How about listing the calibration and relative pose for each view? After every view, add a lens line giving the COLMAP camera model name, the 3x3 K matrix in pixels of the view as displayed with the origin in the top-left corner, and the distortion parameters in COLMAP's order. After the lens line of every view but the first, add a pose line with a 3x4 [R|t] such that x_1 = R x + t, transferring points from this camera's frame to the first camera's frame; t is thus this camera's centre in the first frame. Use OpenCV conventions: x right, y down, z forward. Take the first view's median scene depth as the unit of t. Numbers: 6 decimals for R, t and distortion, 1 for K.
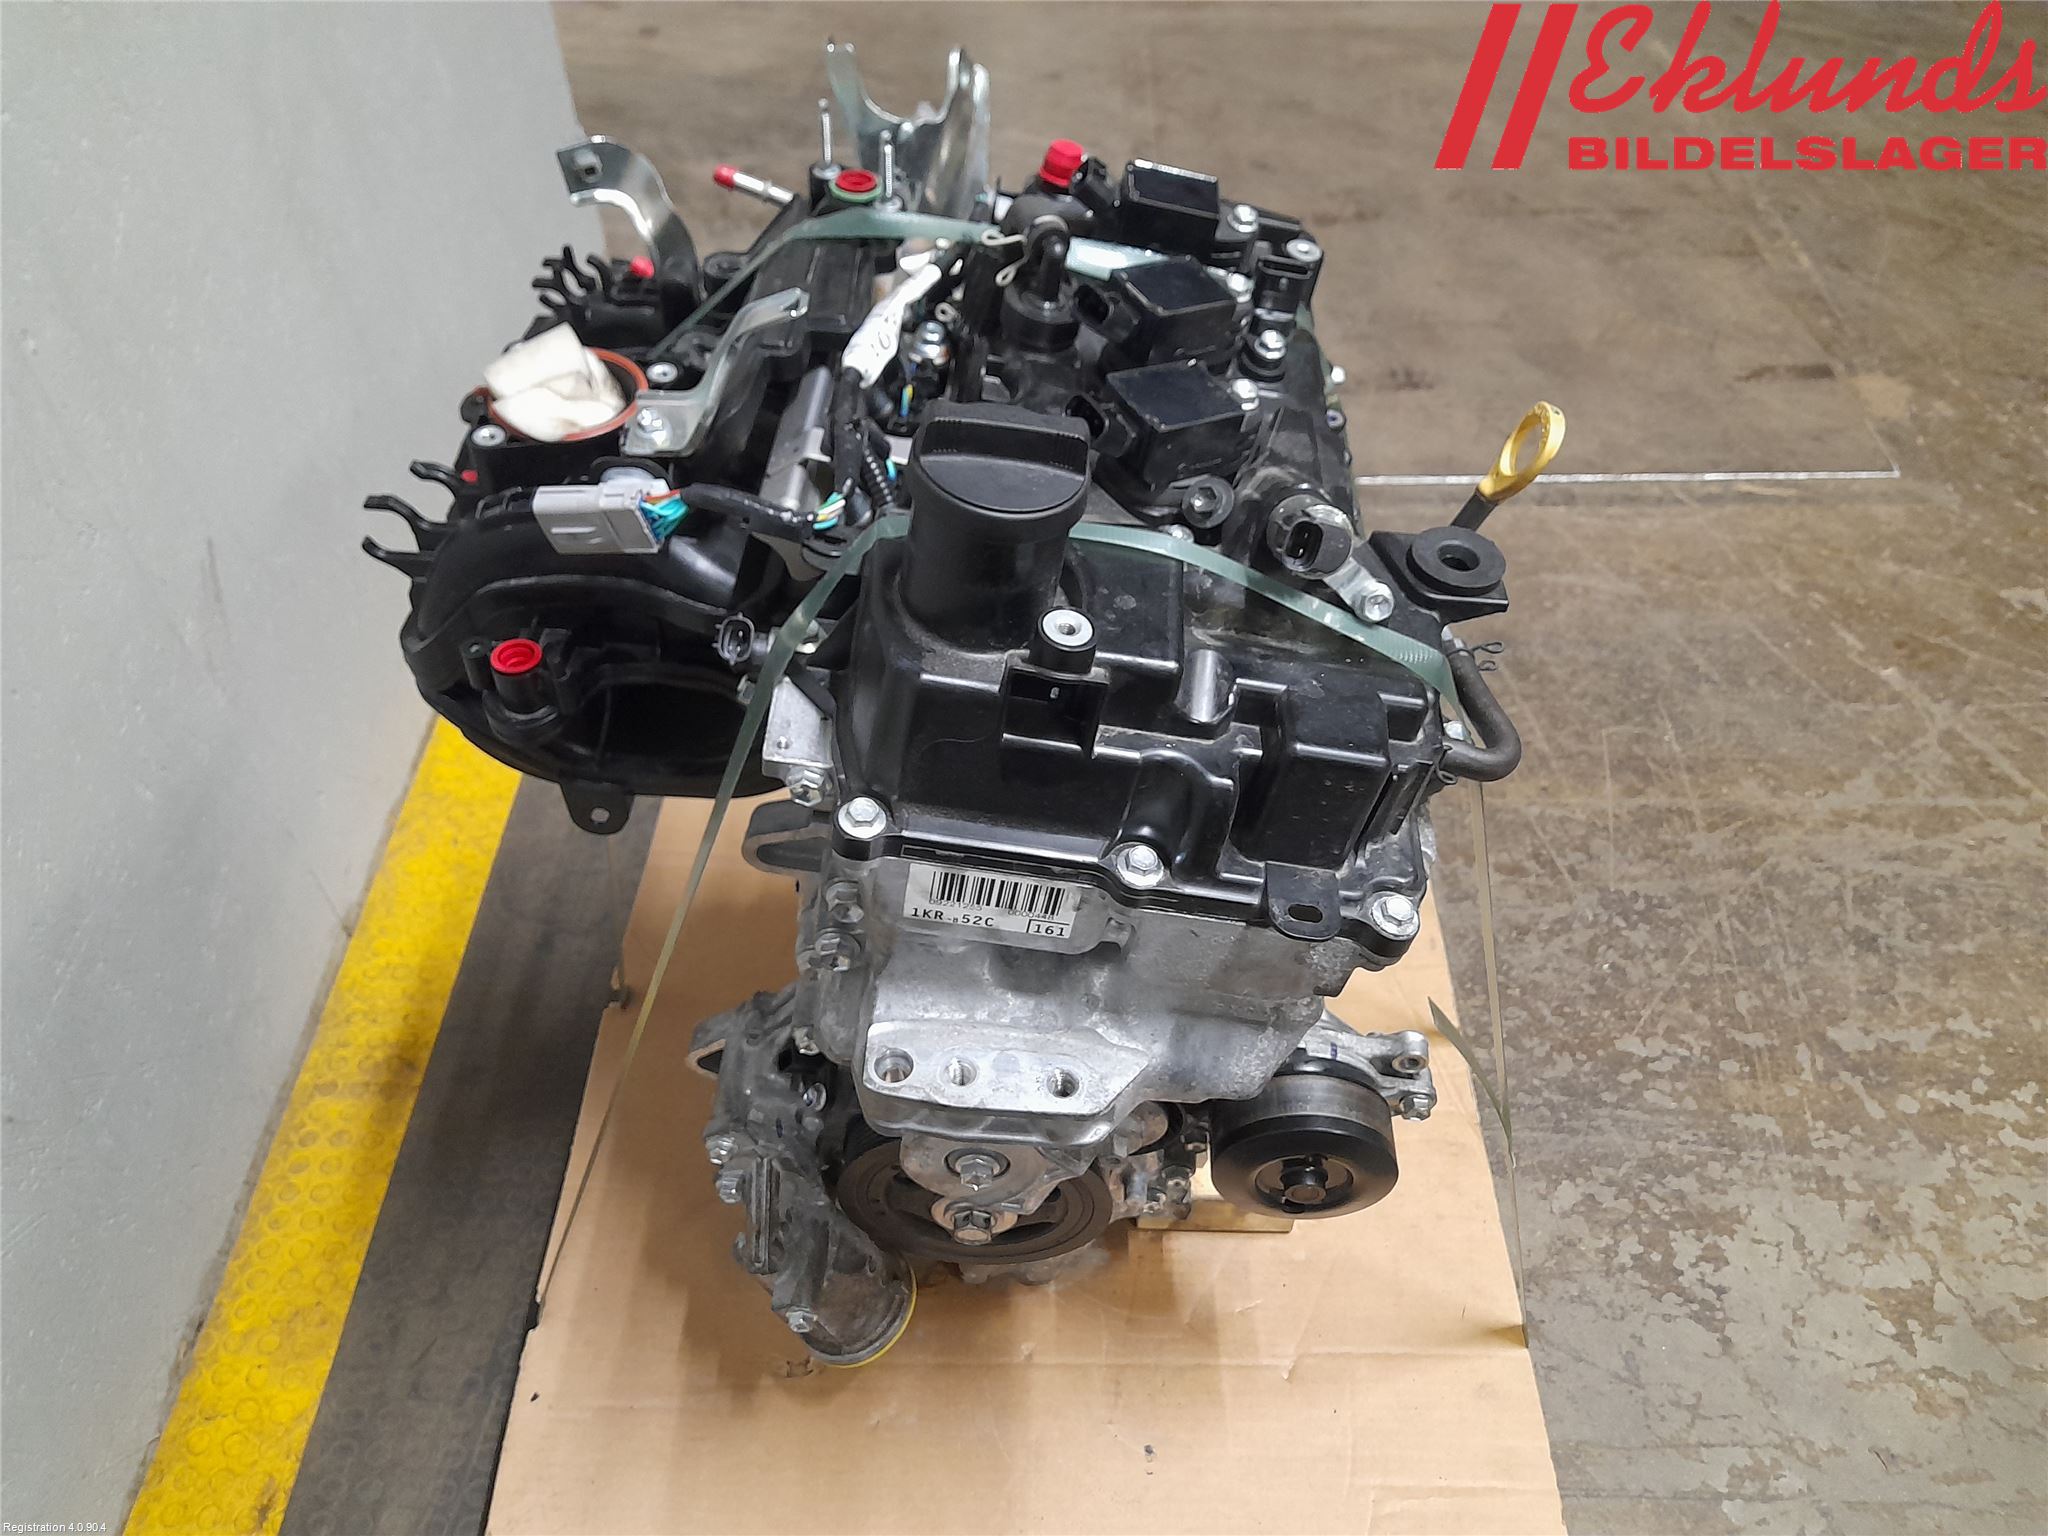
lens RADIAL K [[1626.9, 0, 1024.0], [0, 1626.9, 768.0], [0, 0, 1]] dist [0.013731, -0.078845]
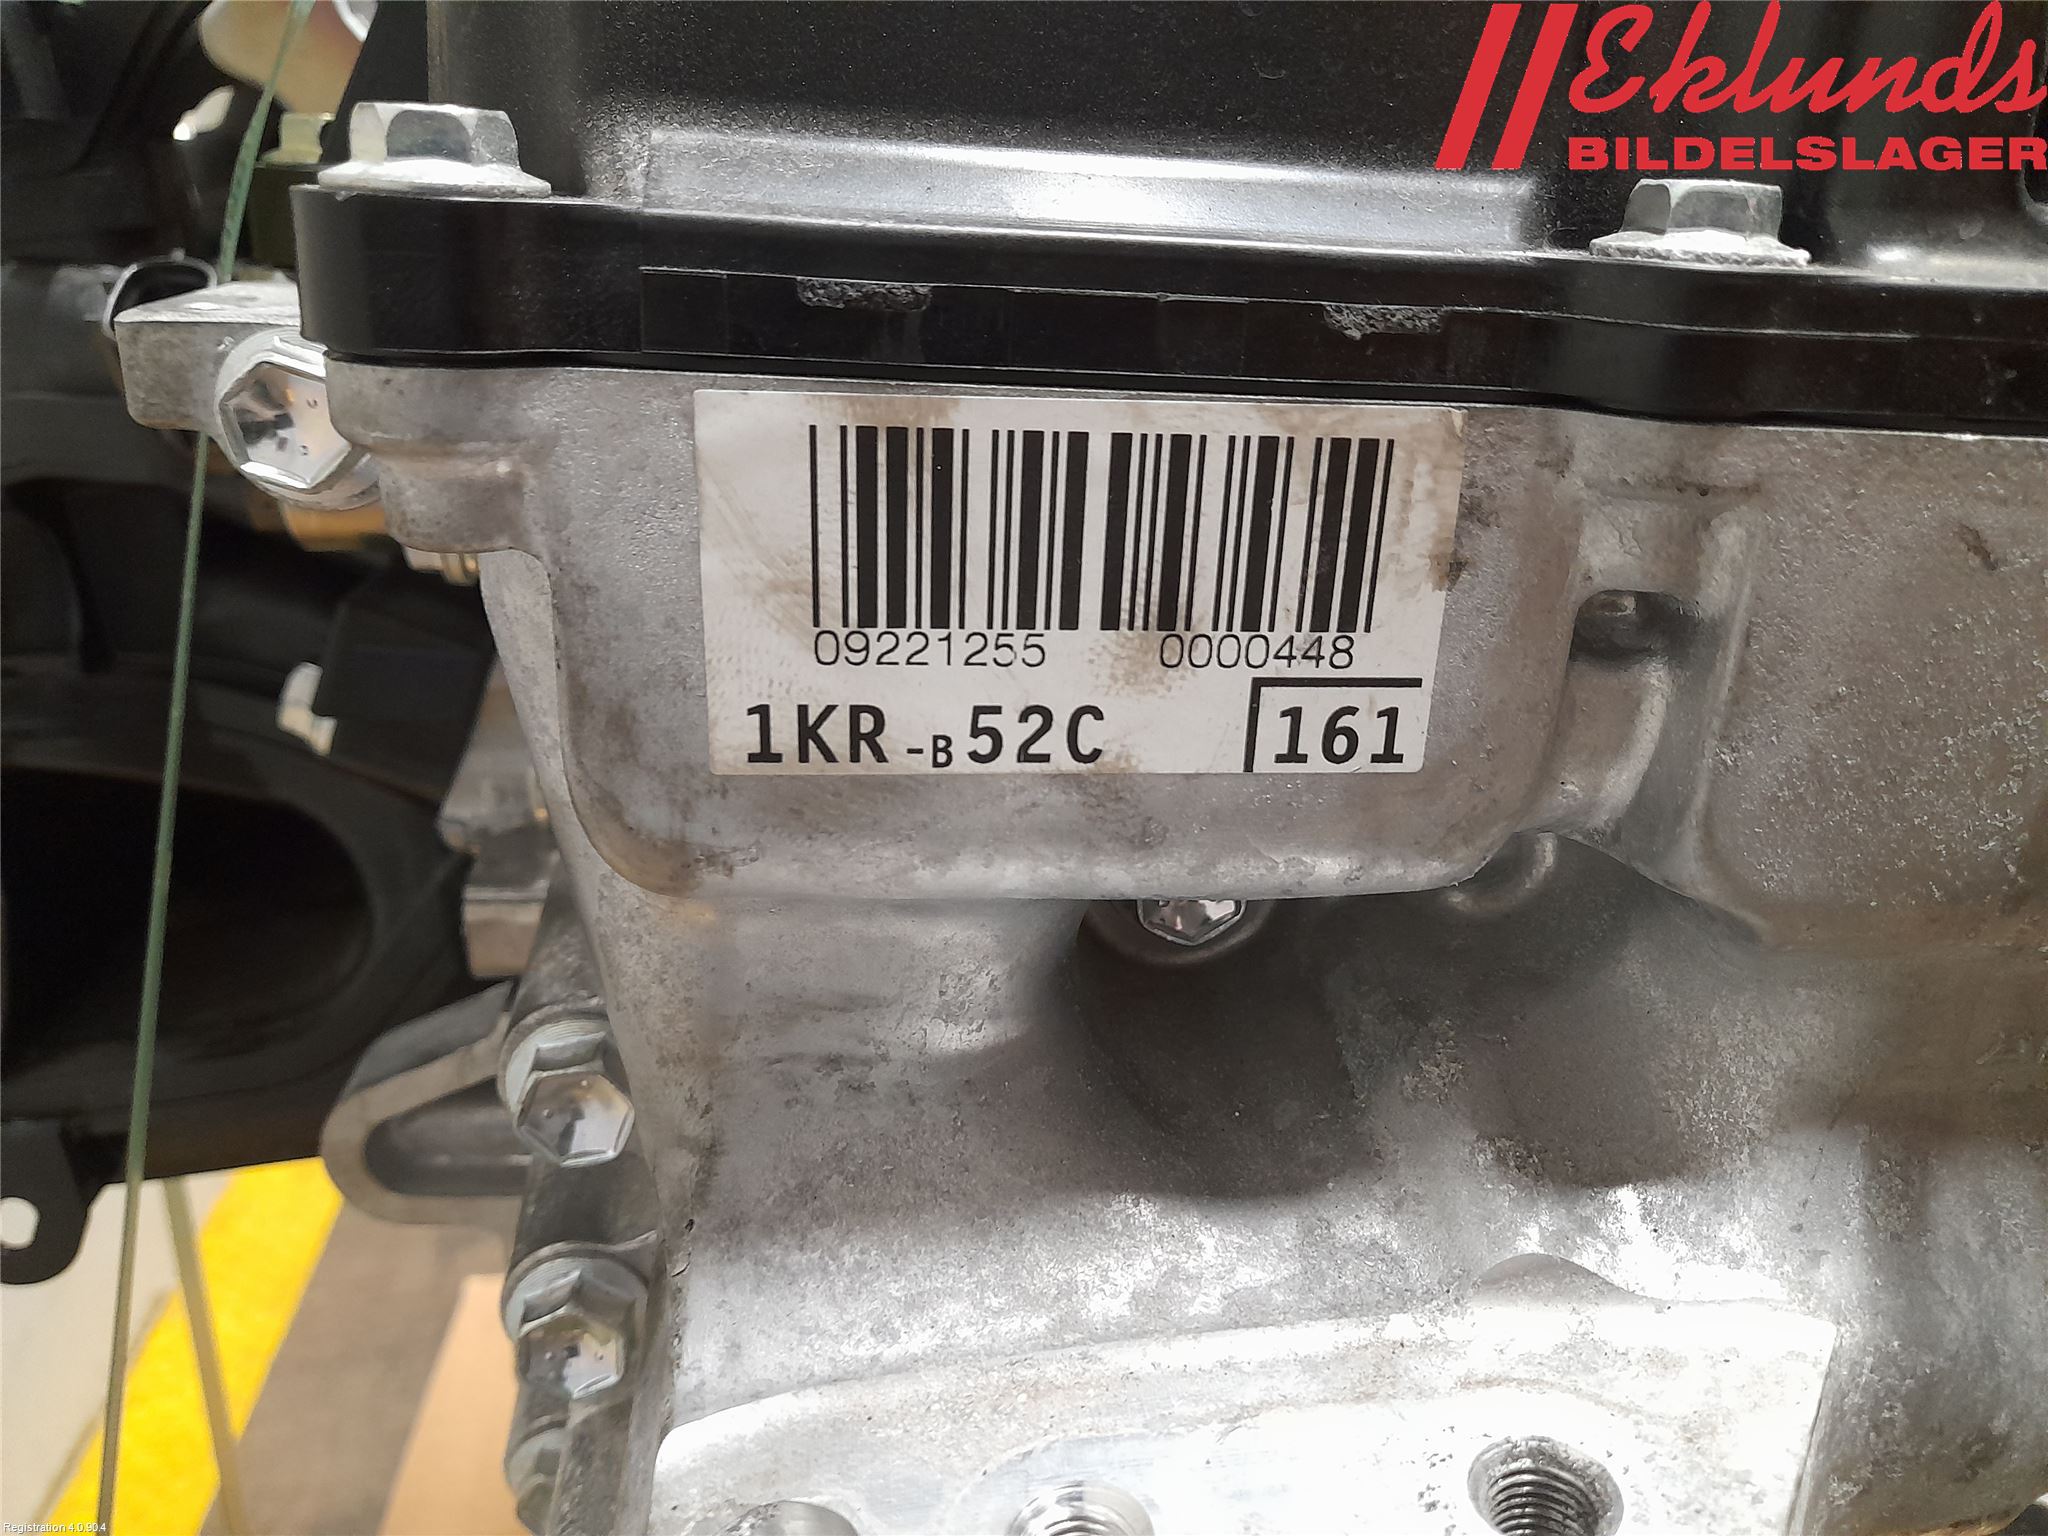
lens RADIAL K [[1626.9, 0, 1024.0], [0, 1626.9, 768.0], [0, 0, 1]] dist [0.013731, -0.078845]
pose [[0.979438, -0.168063, 0.111604, -0.056893], [0.199577, 0.888024, -0.414226, 0.193520], [-0.029491, 0.427982, 0.903306, 0.793309]]
